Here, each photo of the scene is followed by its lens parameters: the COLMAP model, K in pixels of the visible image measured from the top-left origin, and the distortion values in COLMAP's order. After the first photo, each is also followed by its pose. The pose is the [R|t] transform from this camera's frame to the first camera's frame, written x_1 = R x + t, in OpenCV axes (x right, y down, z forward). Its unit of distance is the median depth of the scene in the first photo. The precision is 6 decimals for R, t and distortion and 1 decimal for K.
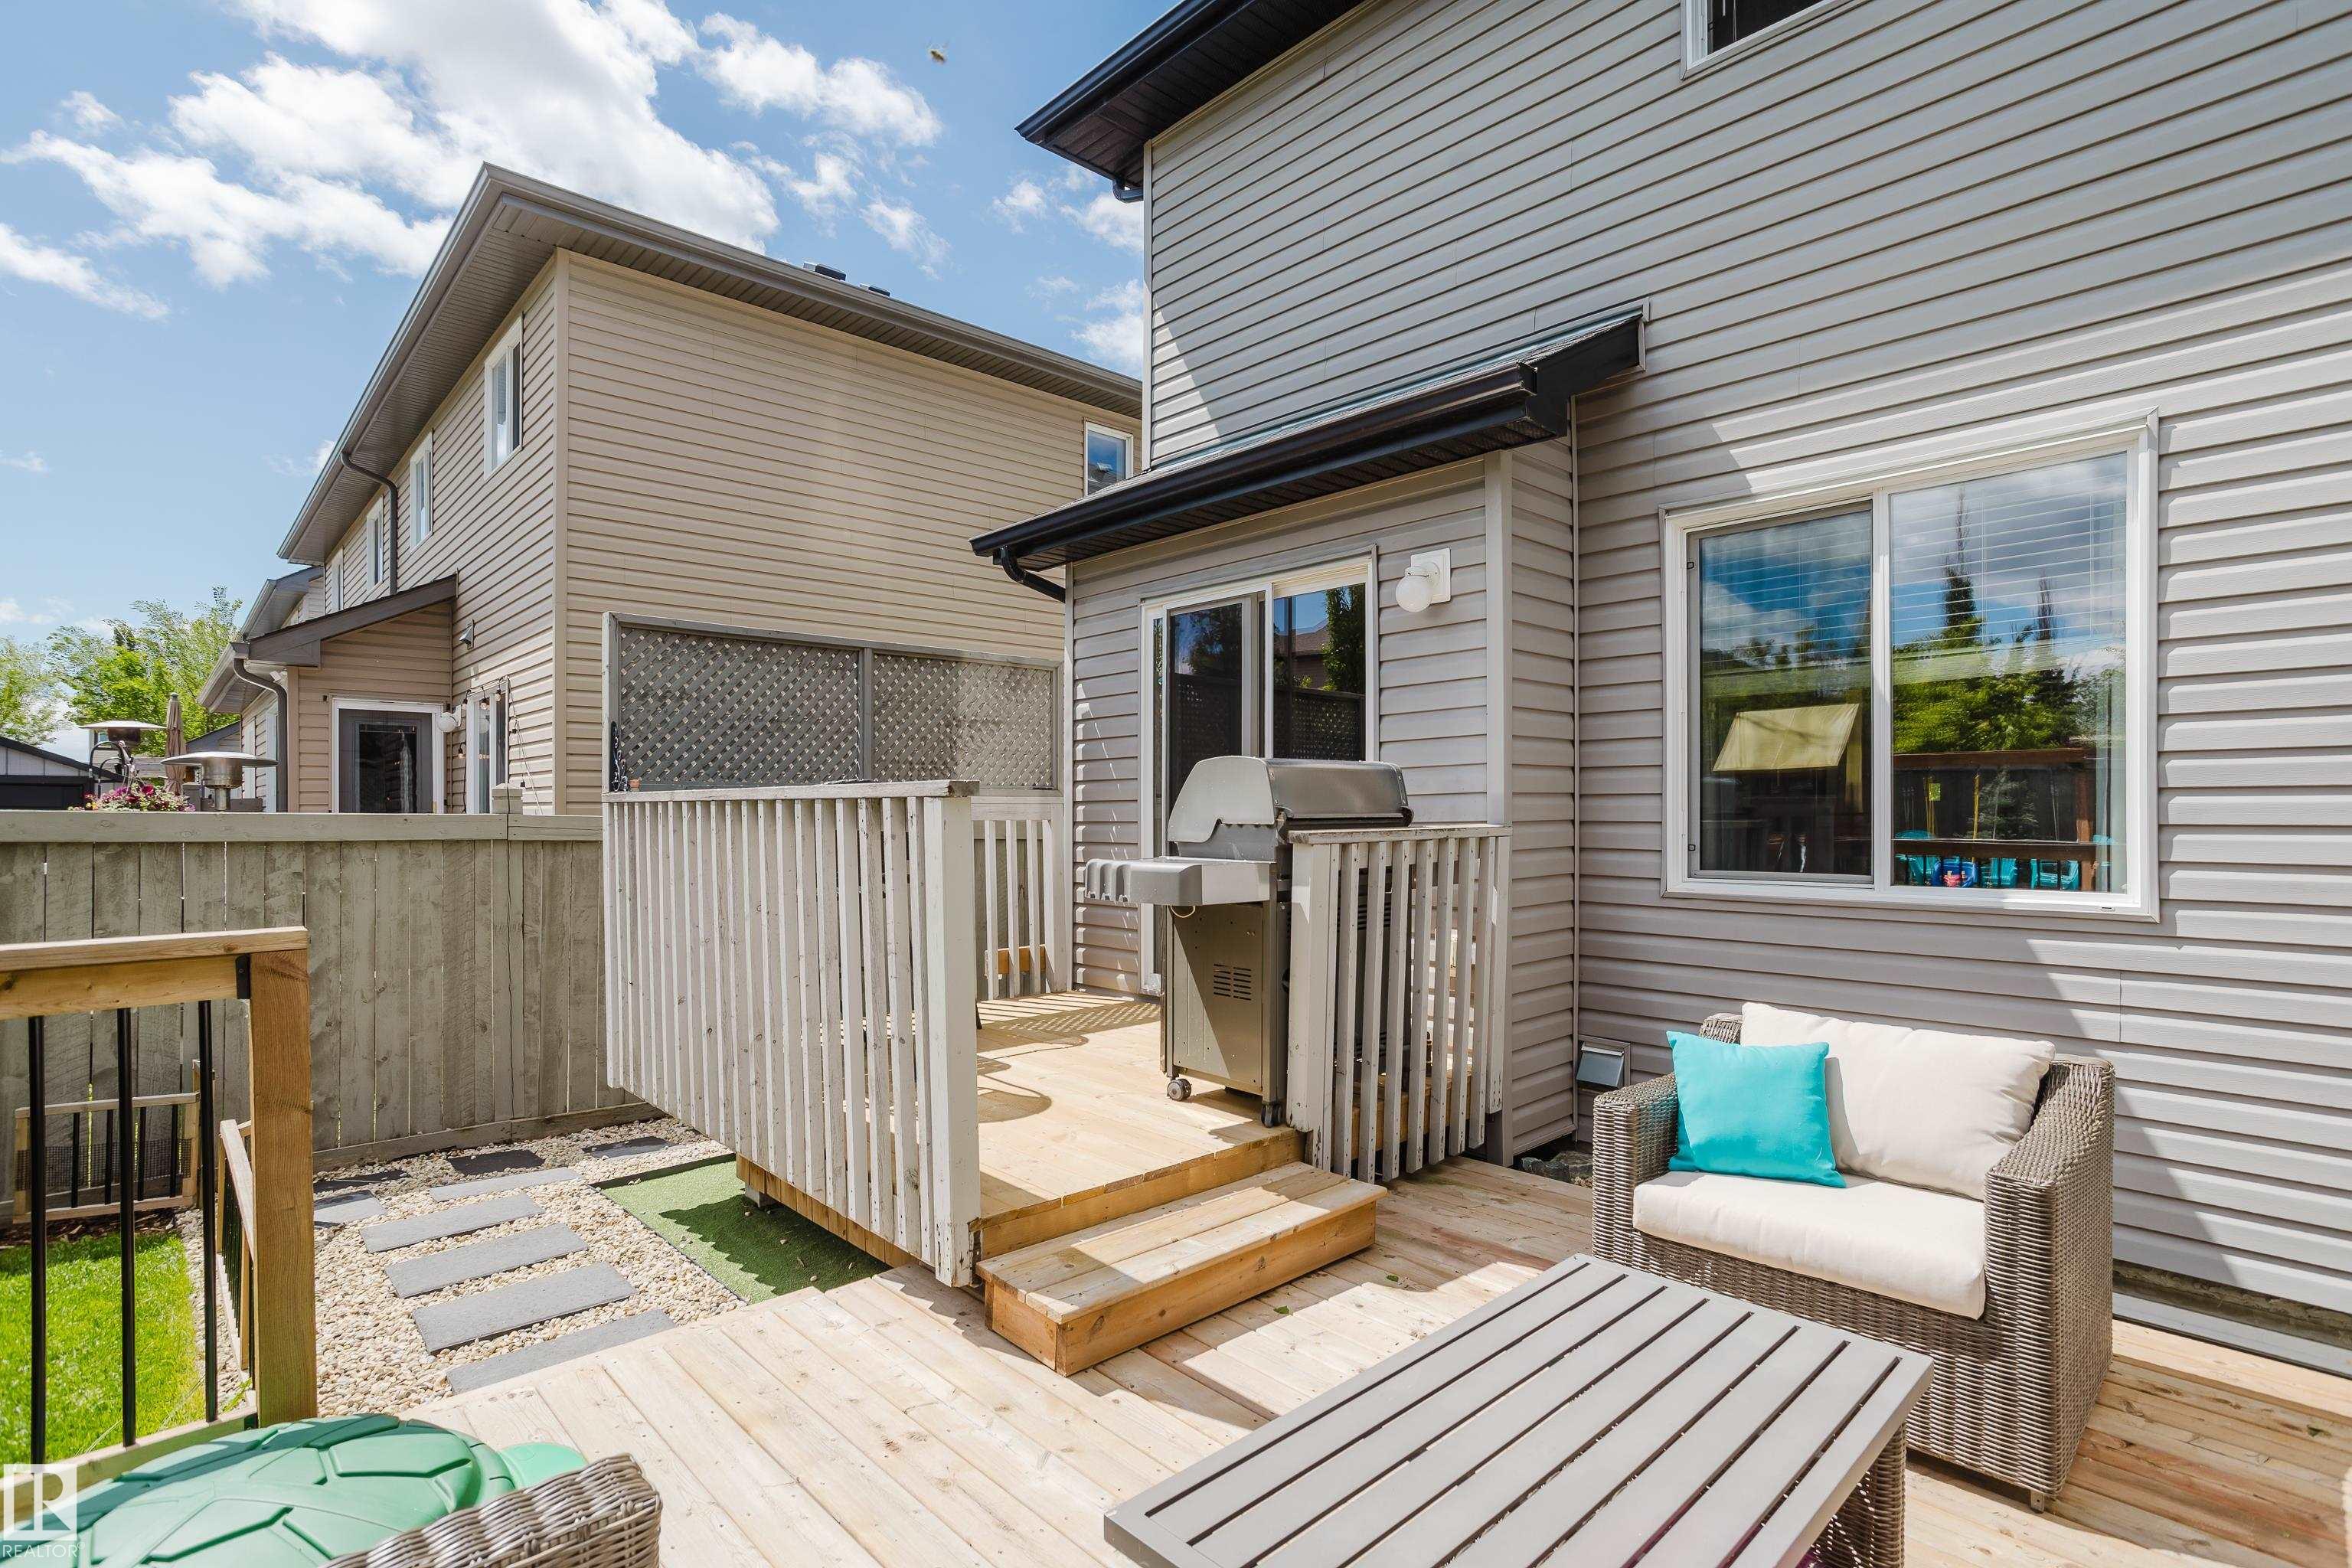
lens RADIAL K [[1136.4, 0, 1179.3], [0, 1136.4, 773.9], [0, 0, 1]] dist [-0.051647, 0.031147]
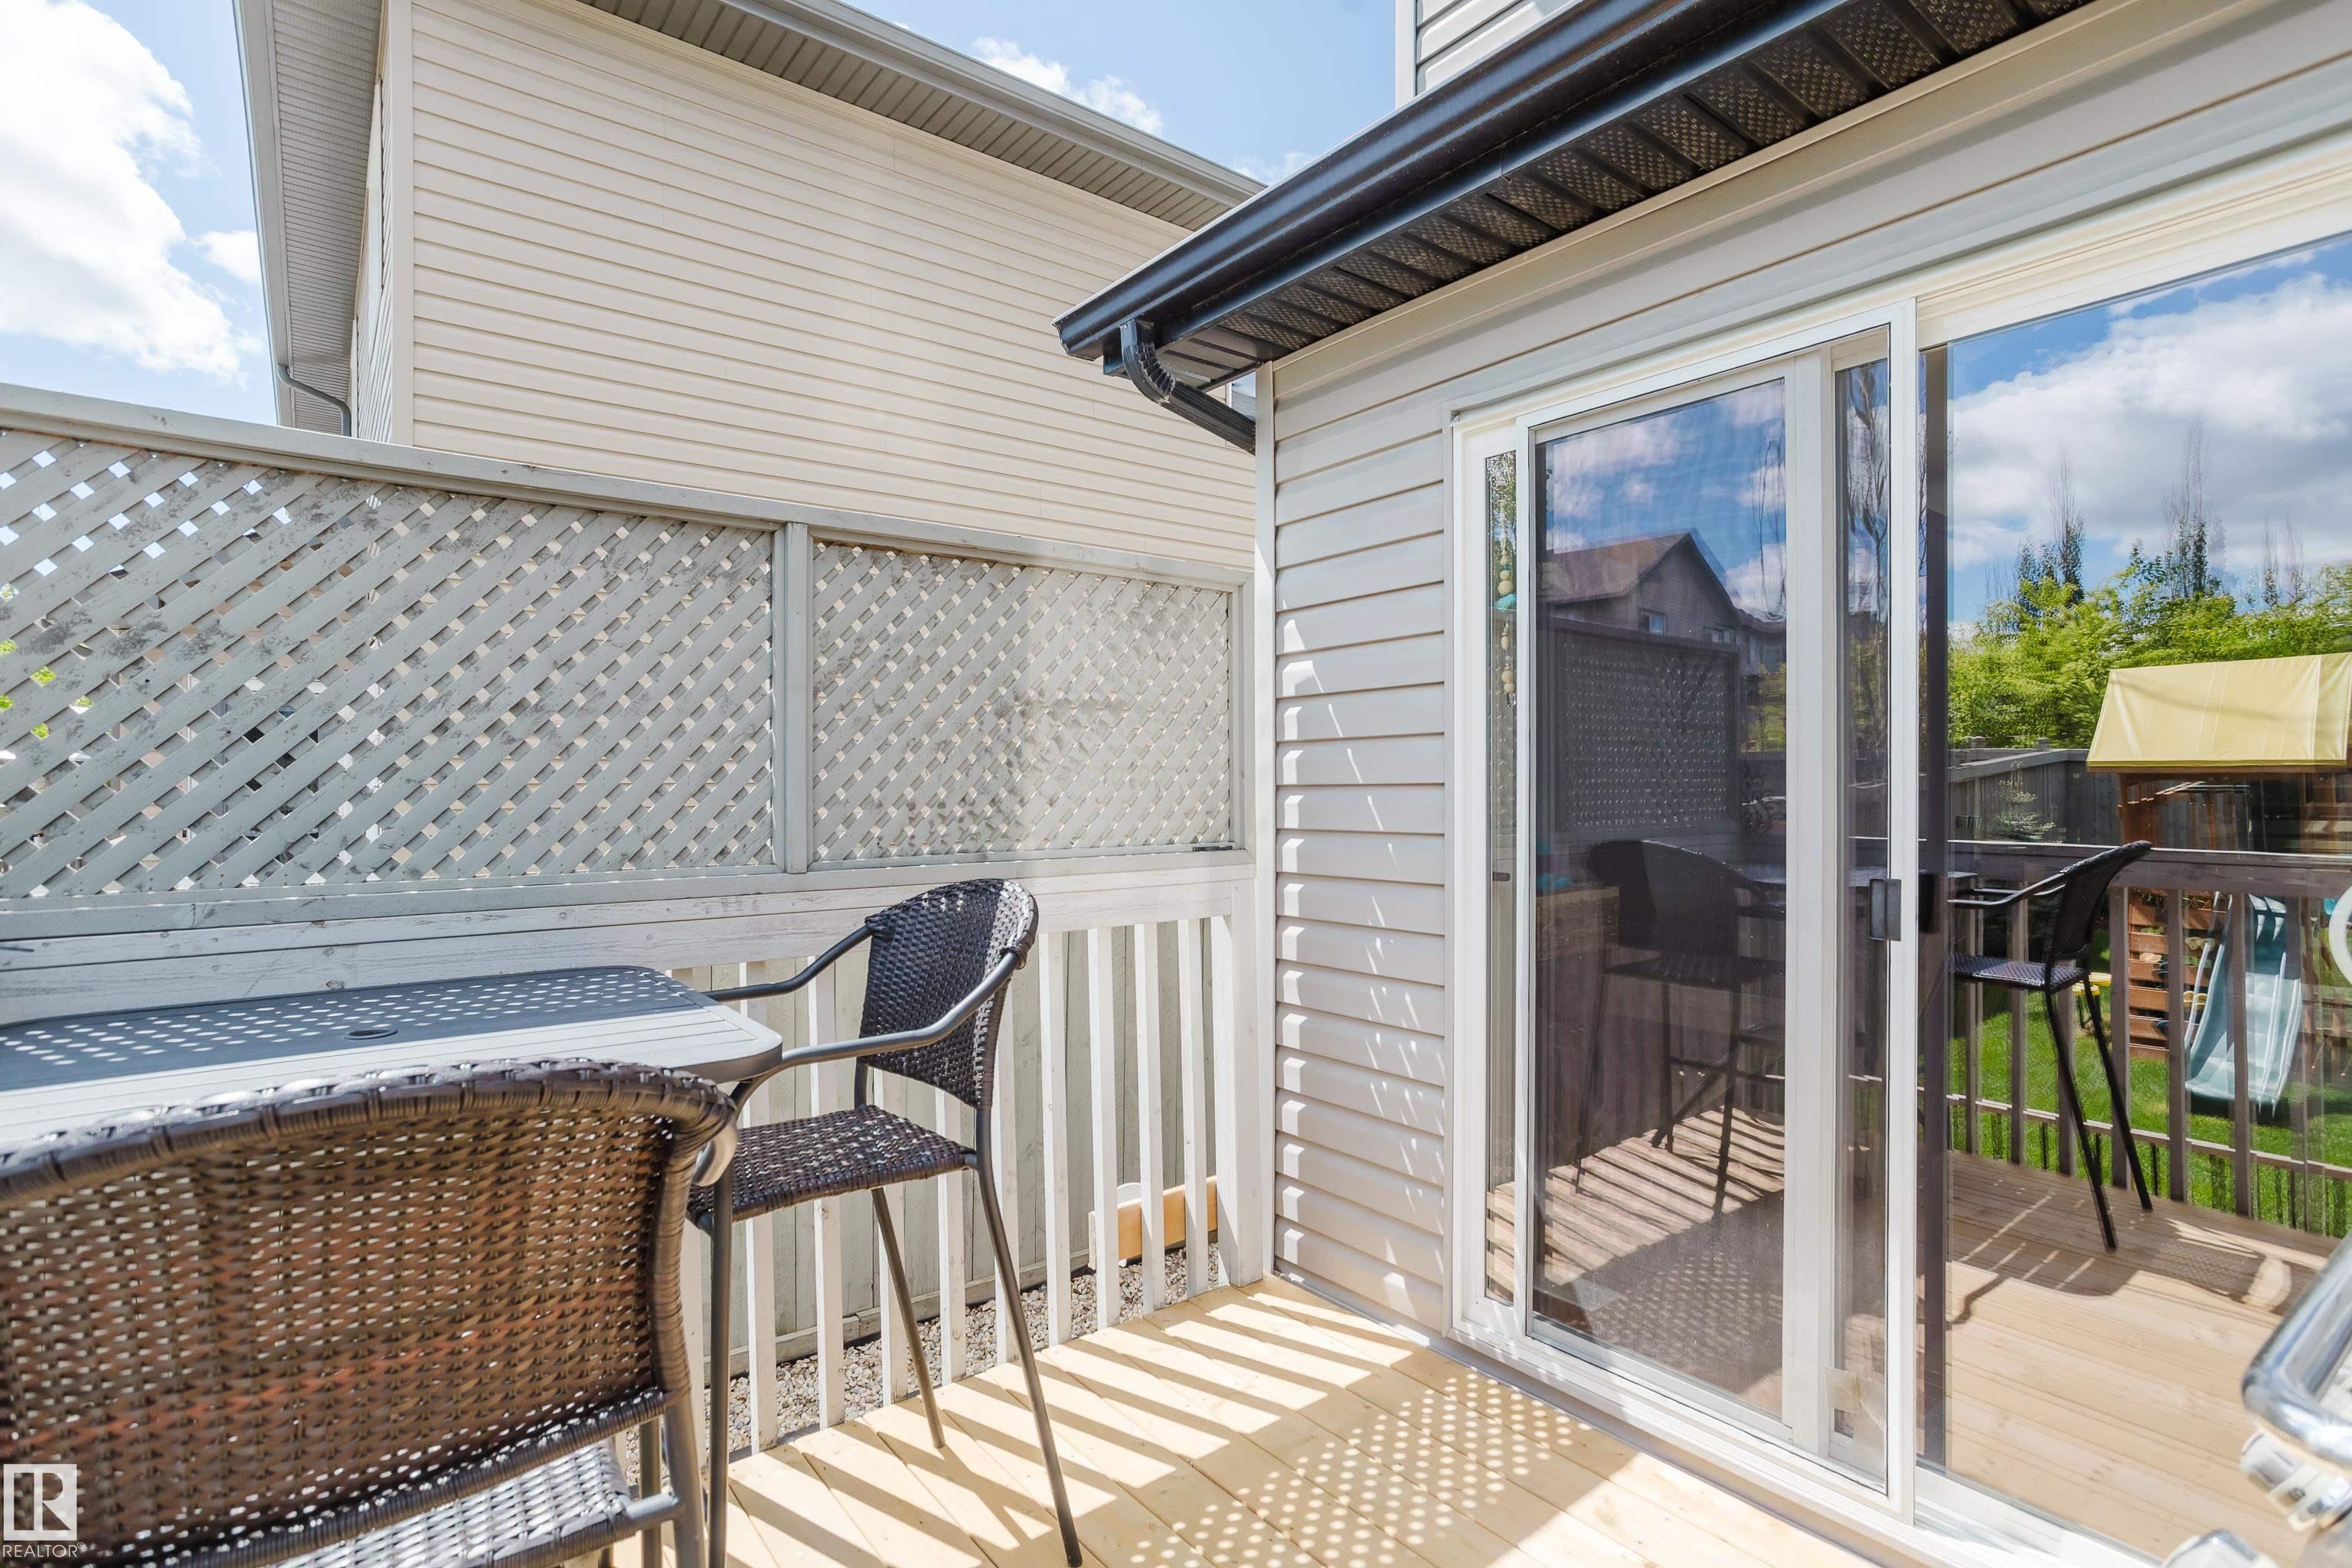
lens RADIAL K [[1136.4, 0, 1179.3], [0, 1136.4, 773.9], [0, 0, 1]] dist [-0.051647, 0.031147]
pose [[0.996035, 0.000202, -0.088966, -0.092207], [0.002096, 0.999667, 0.025732, -0.028625], [0.088942, -0.025816, 0.995702, 0.537772]]
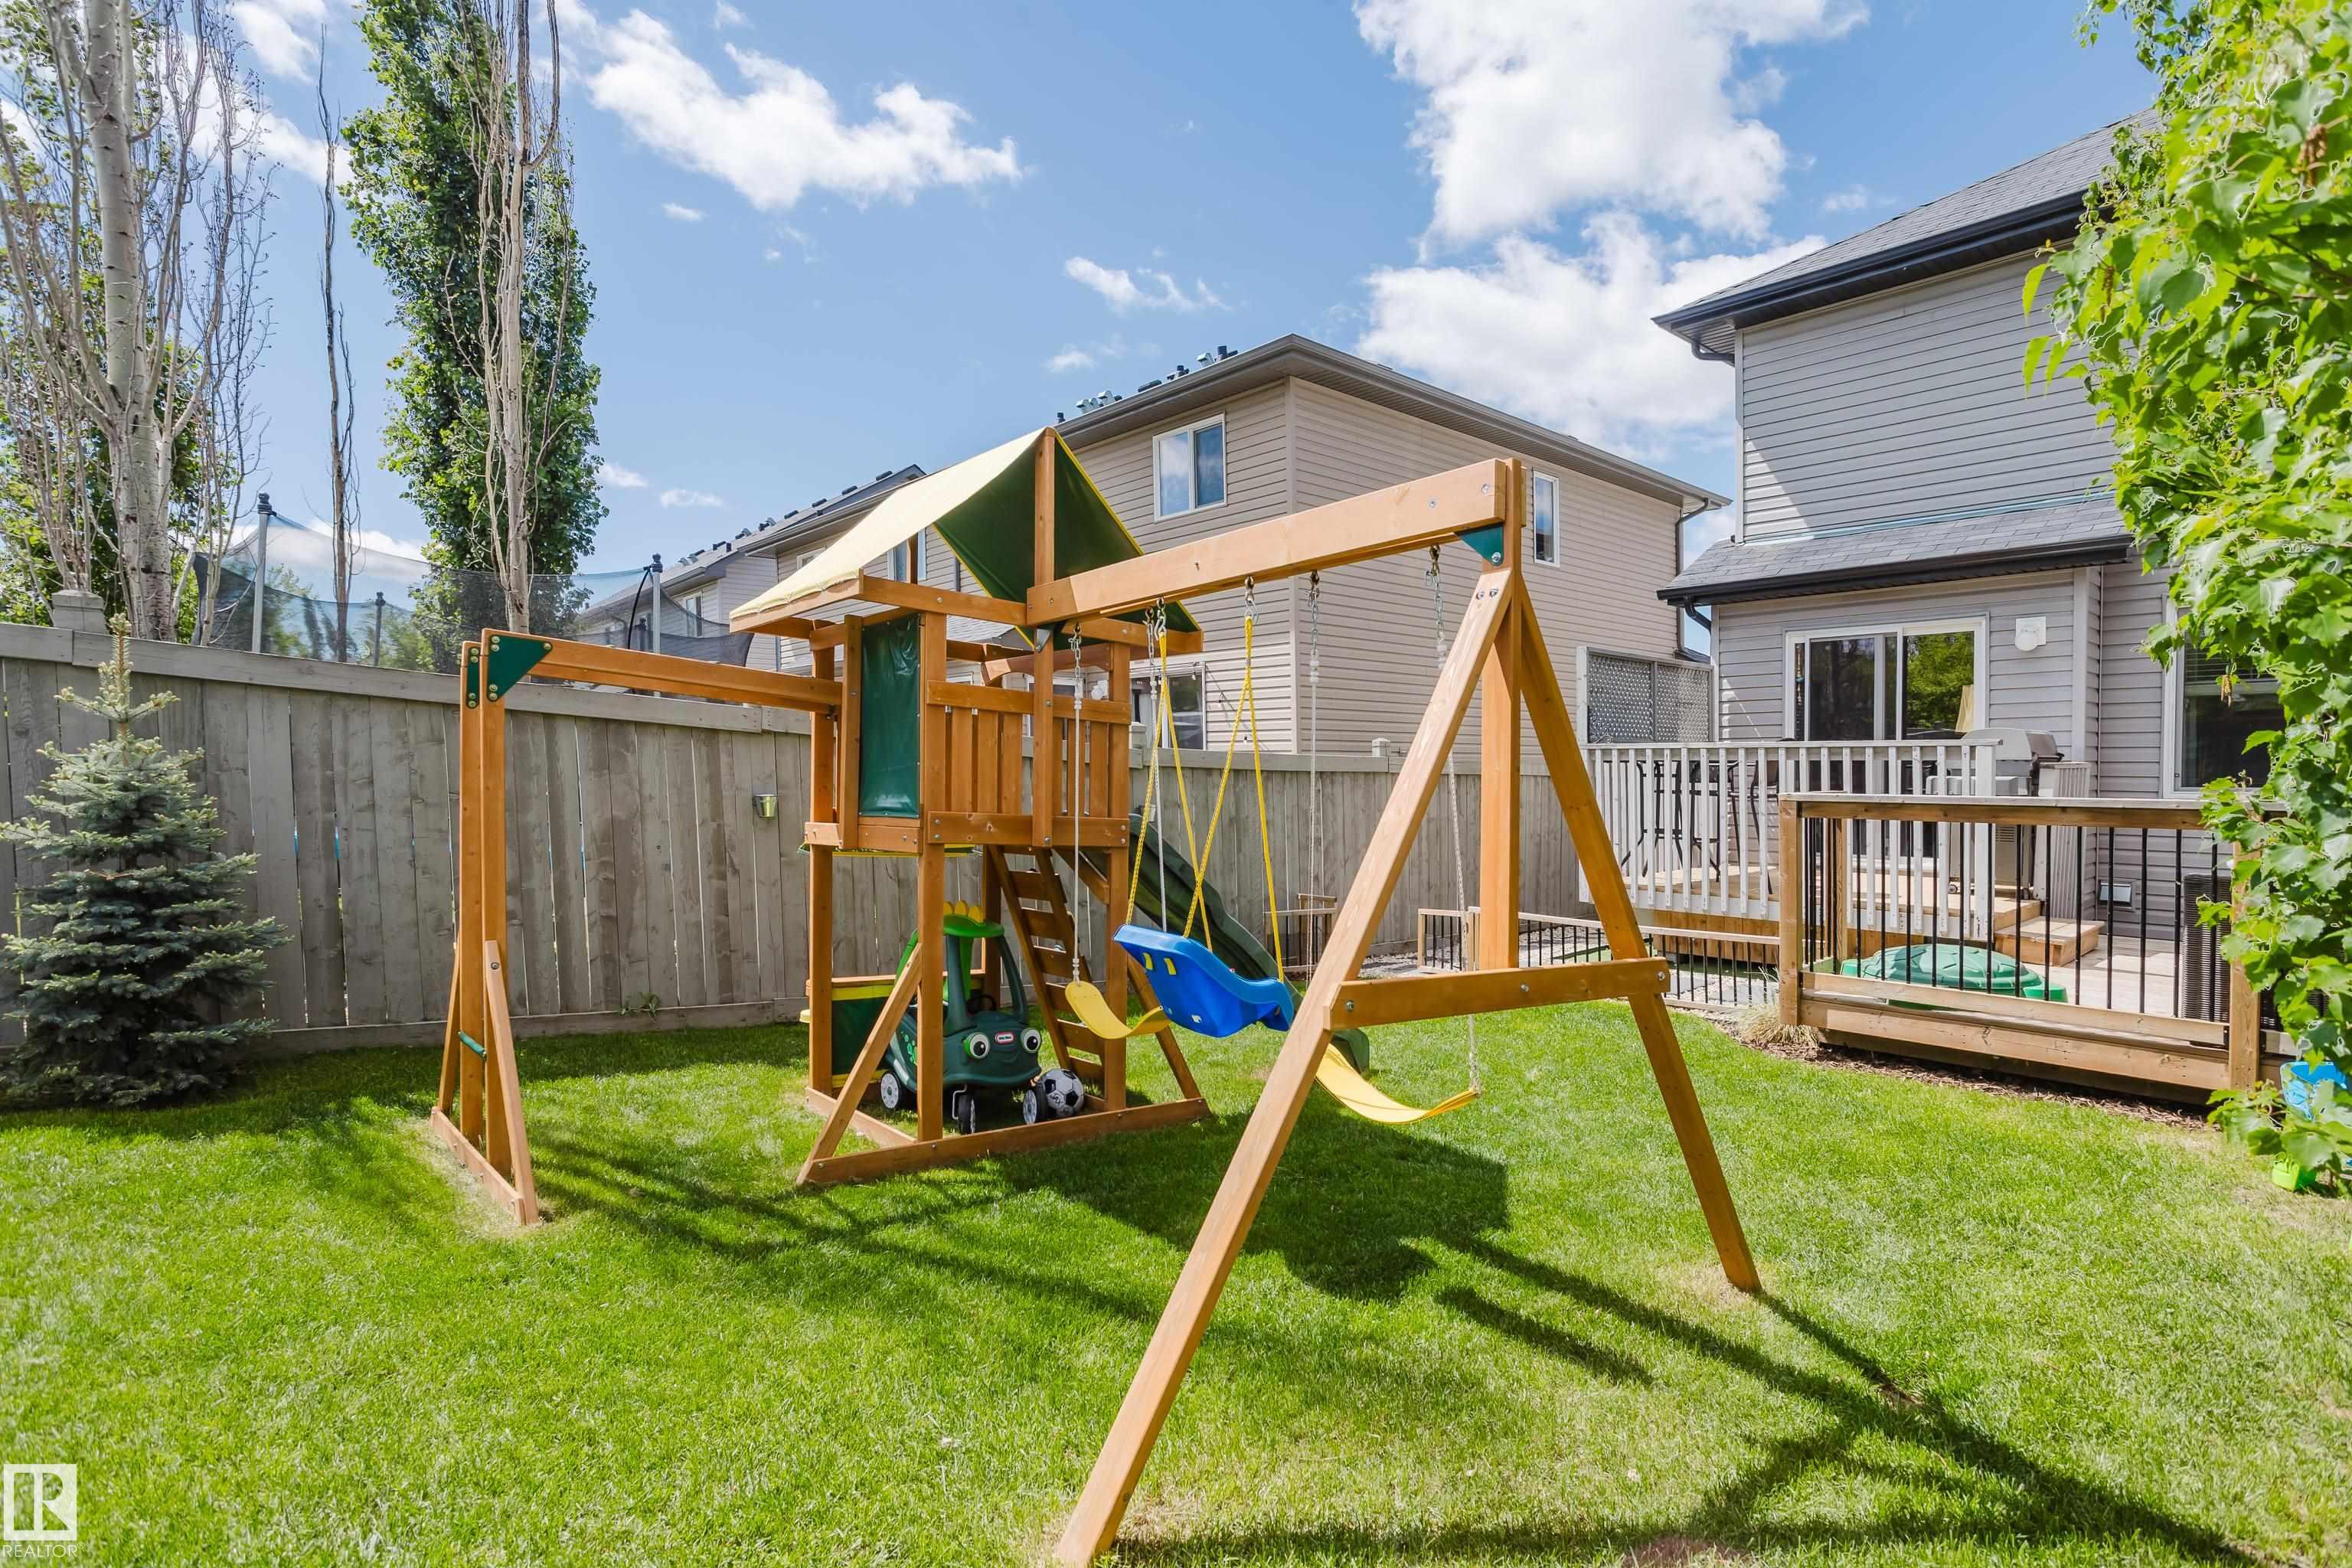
lens RADIAL K [[1136.4, 0, 1179.3], [0, 1136.4, 773.9], [0, 0, 1]] dist [-0.051647, 0.031147]
pose [[0.999667, 0.001347, -0.025756, -0.843765], [-0.000275, 0.999135, 0.041580, -0.009947], [0.025790, -0.041559, 0.998803, -0.662093]]
